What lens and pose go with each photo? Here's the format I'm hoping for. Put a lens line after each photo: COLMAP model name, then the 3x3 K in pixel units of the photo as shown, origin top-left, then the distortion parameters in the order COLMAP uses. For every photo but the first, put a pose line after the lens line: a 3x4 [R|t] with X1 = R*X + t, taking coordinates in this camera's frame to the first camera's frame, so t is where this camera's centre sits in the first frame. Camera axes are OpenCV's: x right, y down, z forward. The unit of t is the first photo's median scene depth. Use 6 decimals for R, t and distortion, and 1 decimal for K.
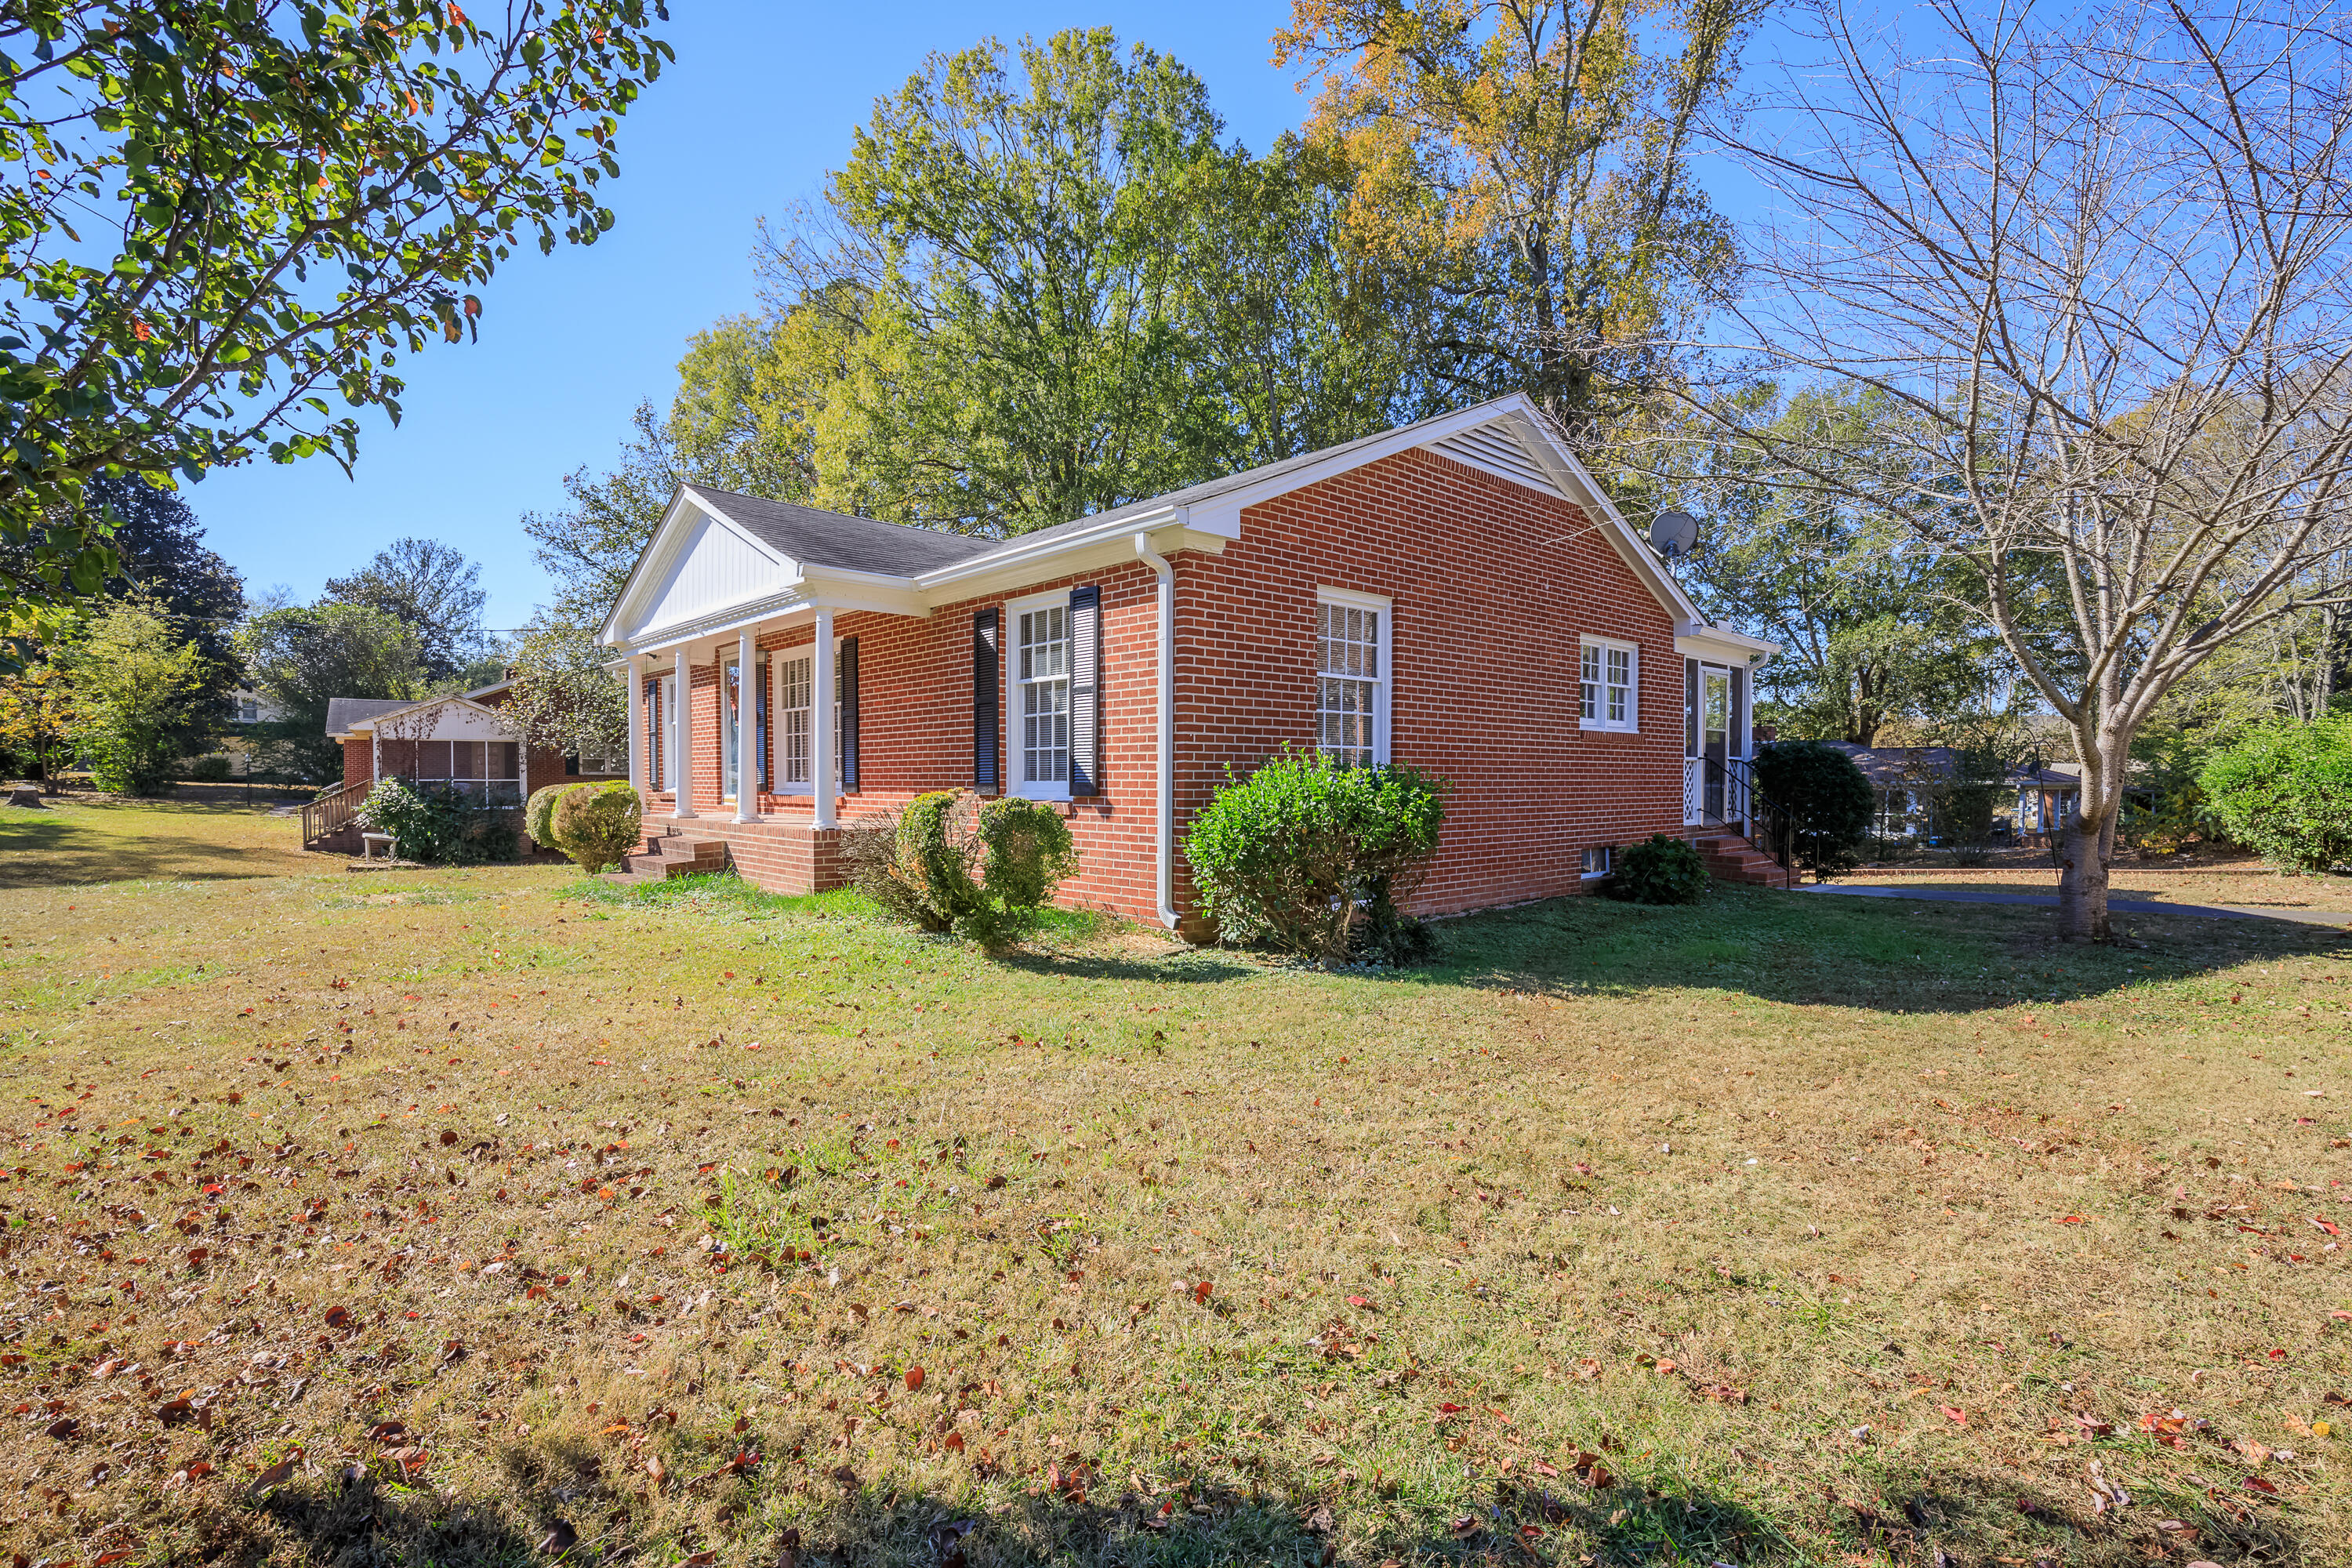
lens RADIAL K [[1063.8, 0, 1169.1], [0, 1063.8, 793.9], [0, 0, 1]] dist [-0.004213, -0.001328]
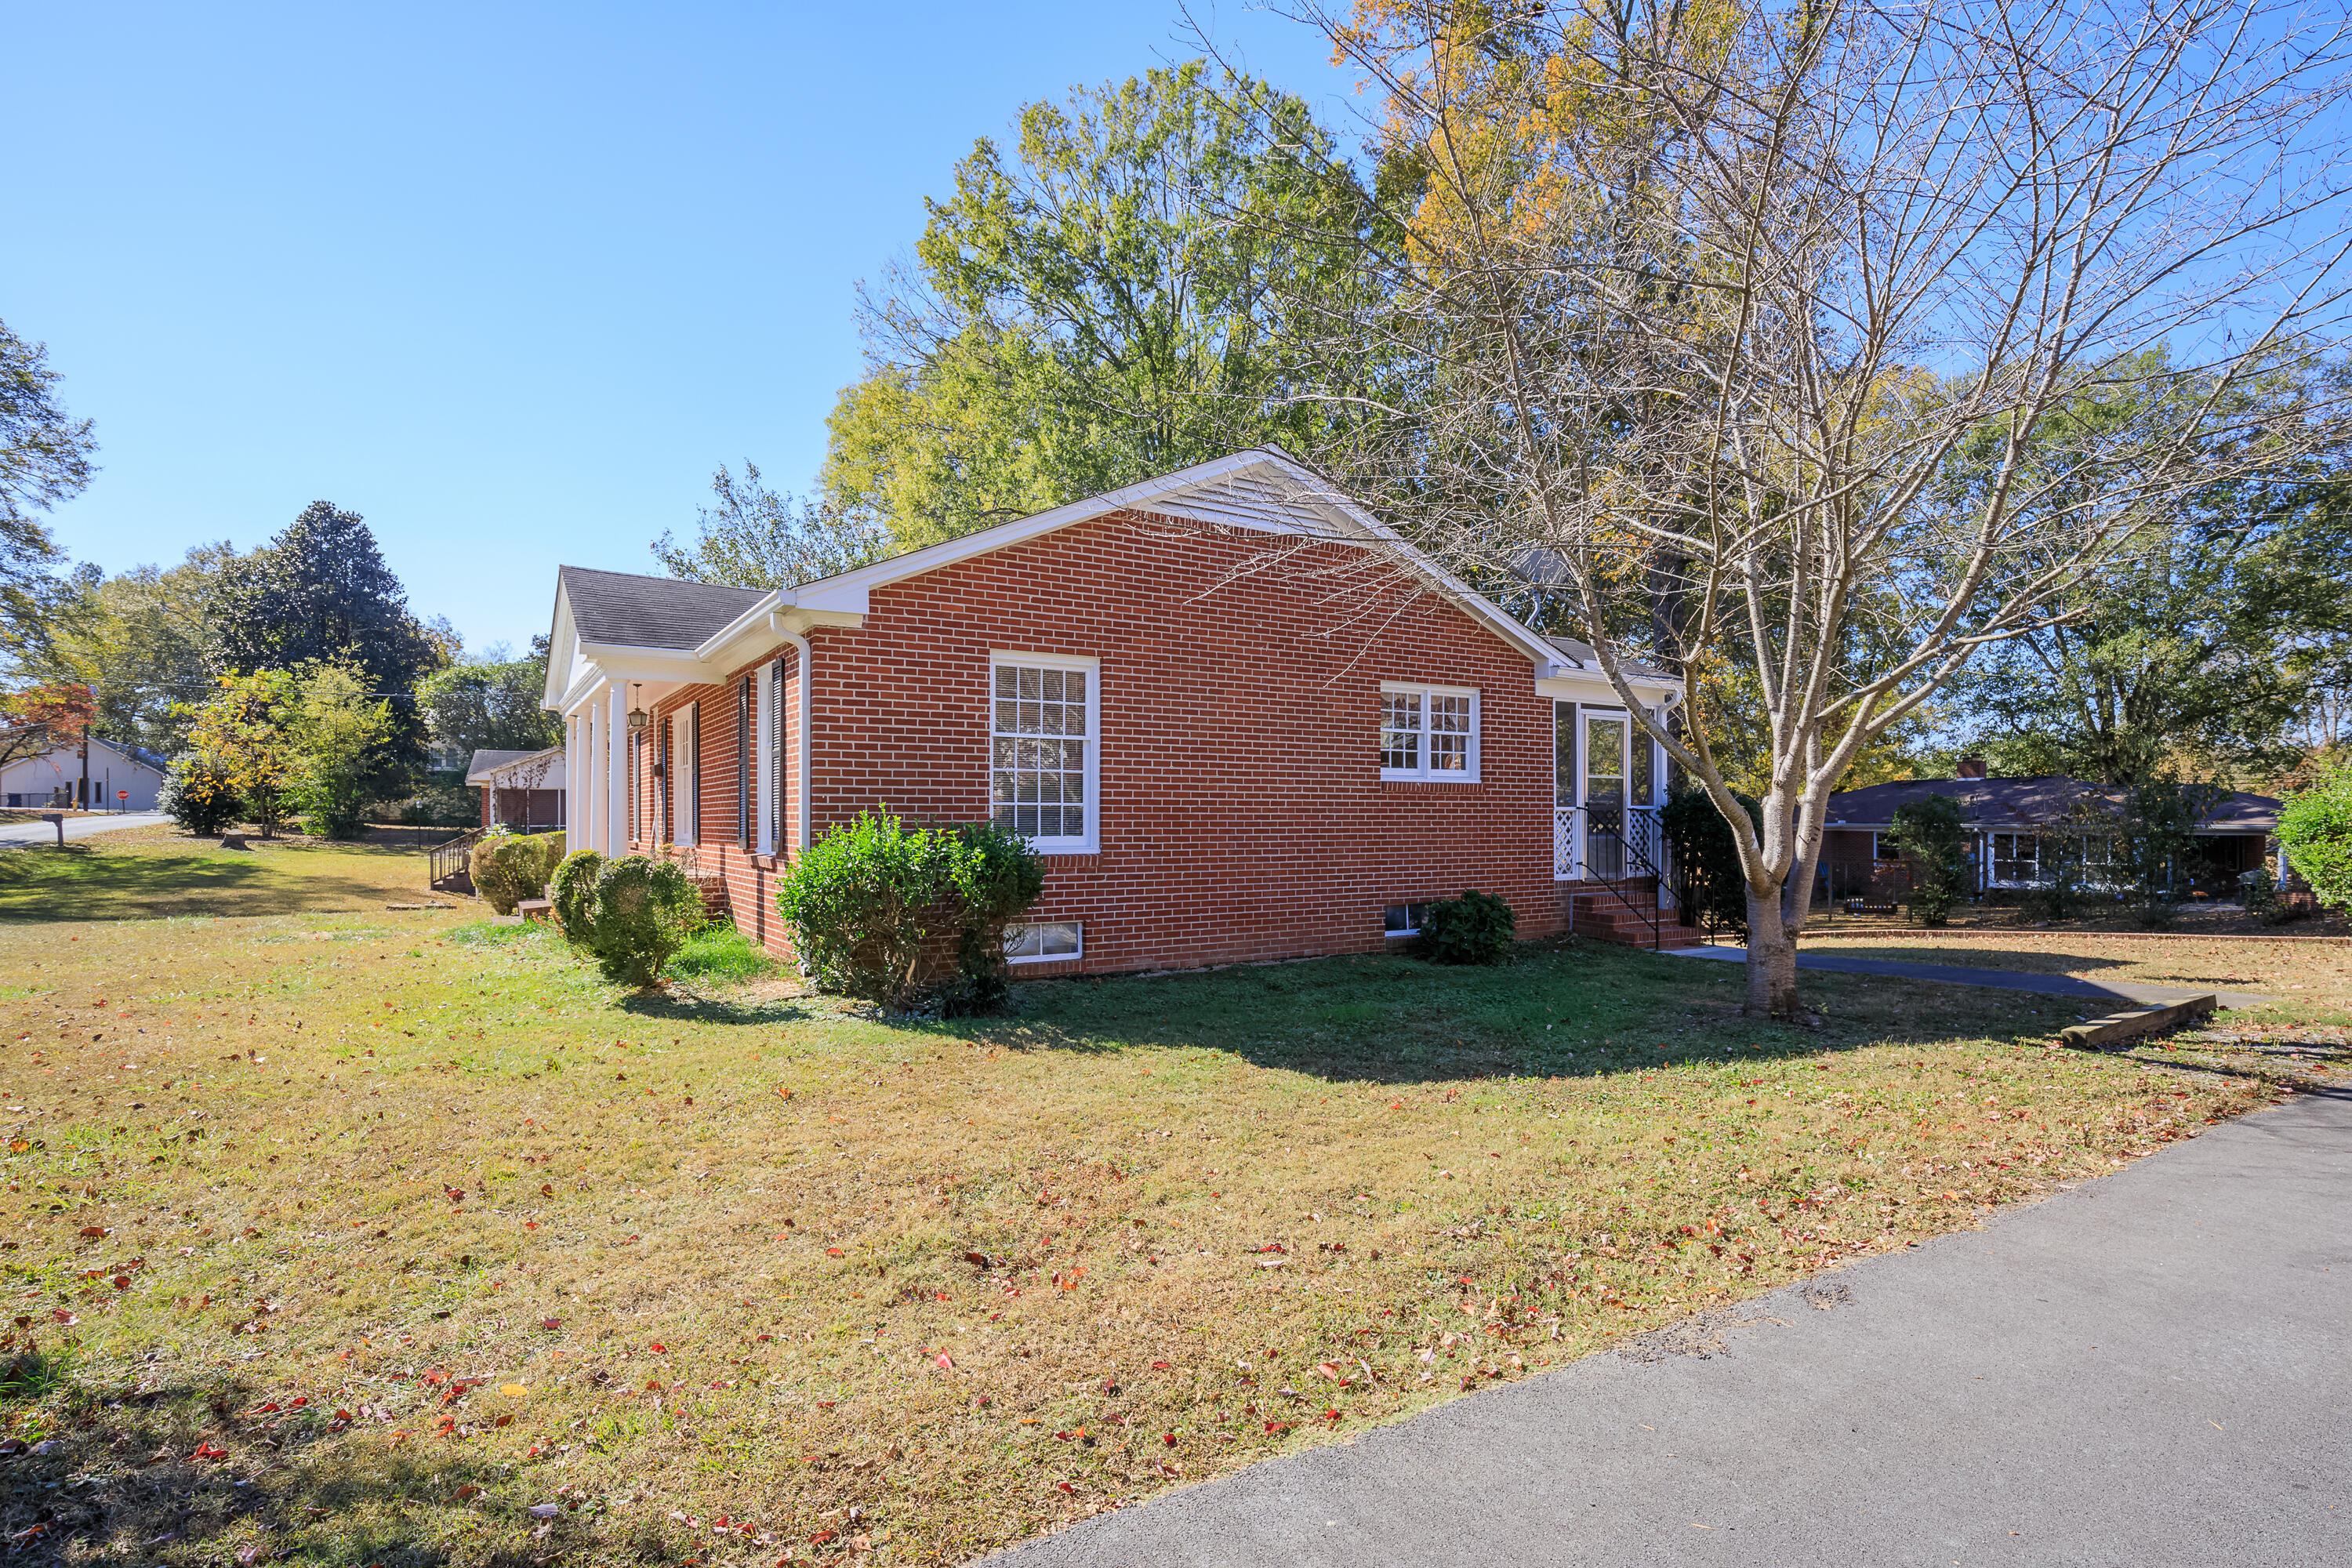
lens RADIAL K [[1129.9, 0, 1184.8], [0, 1129.9, 793.9], [0, 0, 1]] dist [0.003908, 0.000784]
pose [[0.983936, -0.005555, -0.178435, 0.161558], [-0.000845, 0.999360, -0.035768, -0.004914], [0.178520, 0.035344, 0.983301, -0.015999]]
